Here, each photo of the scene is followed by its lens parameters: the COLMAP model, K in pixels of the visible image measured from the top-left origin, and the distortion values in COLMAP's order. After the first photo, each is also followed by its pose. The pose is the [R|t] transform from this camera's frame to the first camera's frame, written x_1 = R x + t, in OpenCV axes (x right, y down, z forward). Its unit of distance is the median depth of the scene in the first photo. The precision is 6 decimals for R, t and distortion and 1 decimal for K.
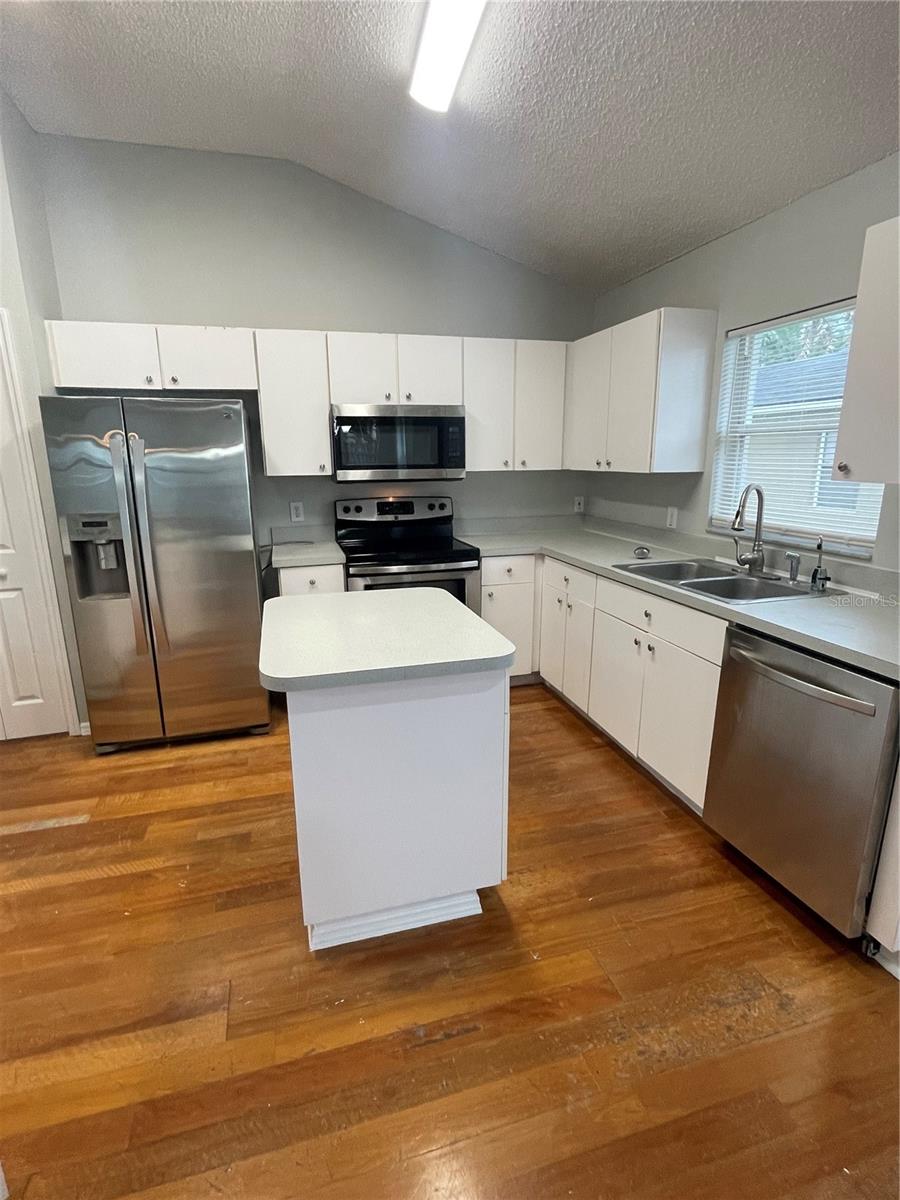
lens RADIAL K [[592.7, 0, 443.7], [0, 592.7, 602.3], [0, 0, 1]] dist [0.003425, -0.000633]
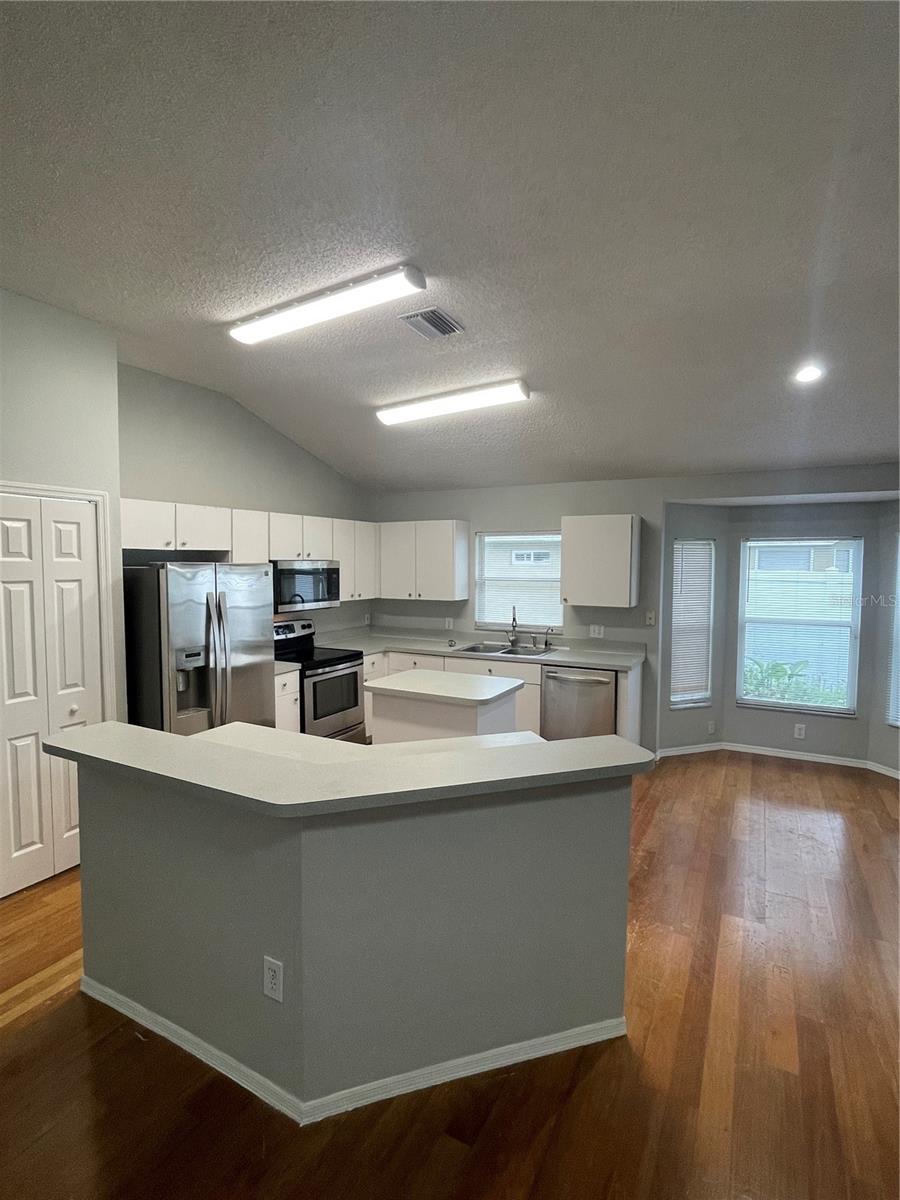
lens RADIAL K [[592.7, 0, 451.1], [0, 592.7, 595.6], [0, 0, 1]] dist [0.003425, -0.000633]
pose [[0.681763, -0.029133, 0.730993, -0.931882], [0.165619, 0.979411, -0.115432, -0.014122], [-0.712579, 0.199764, 0.672551, -0.249183]]
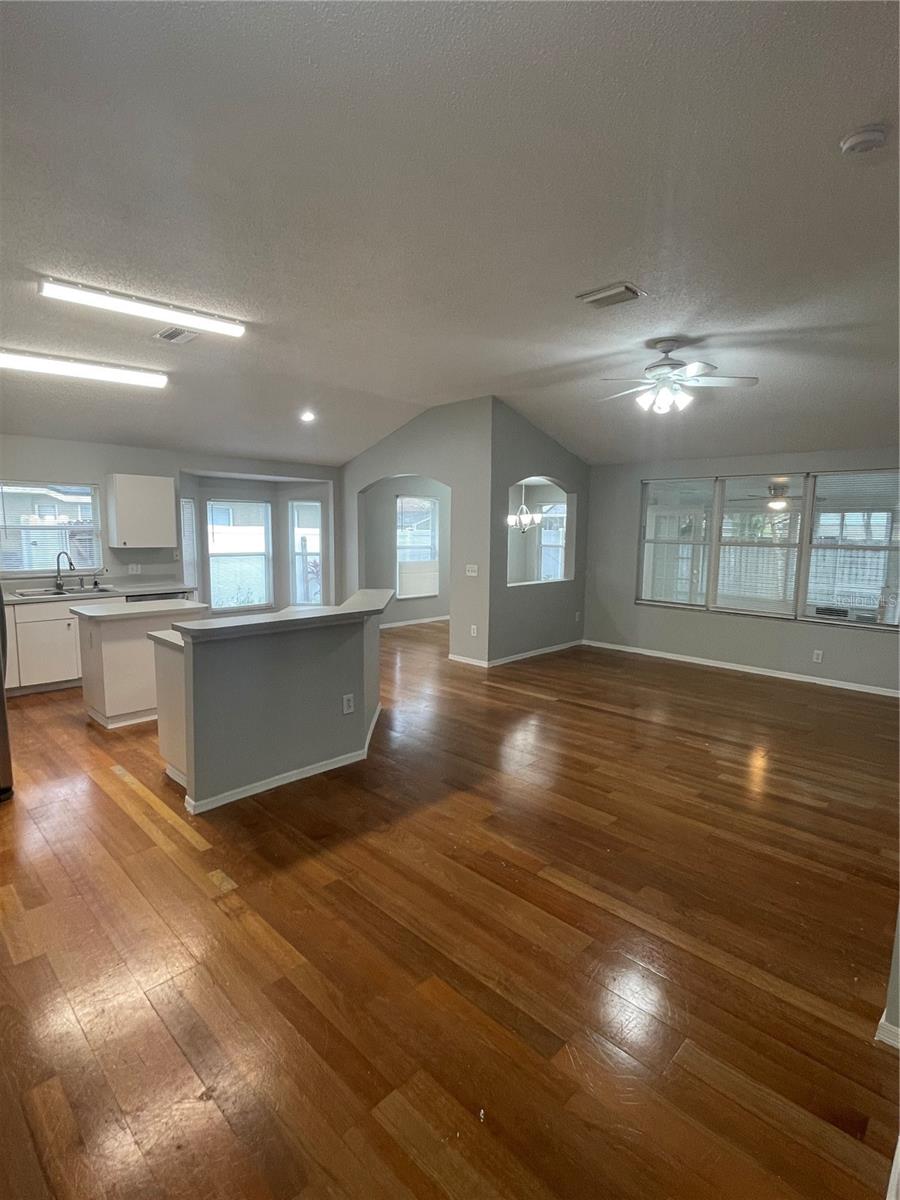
lens RADIAL K [[592.7, 0, 449.7], [0, 592.7, 598.0], [0, 0, 1]] dist [0.003425, -0.000633]
pose [[-0.504098, -0.099301, 0.857918, -1.746210], [0.201045, 0.952586, 0.228389, -0.188012], [-0.839920, 0.287611, -0.460233, 0.616682]]
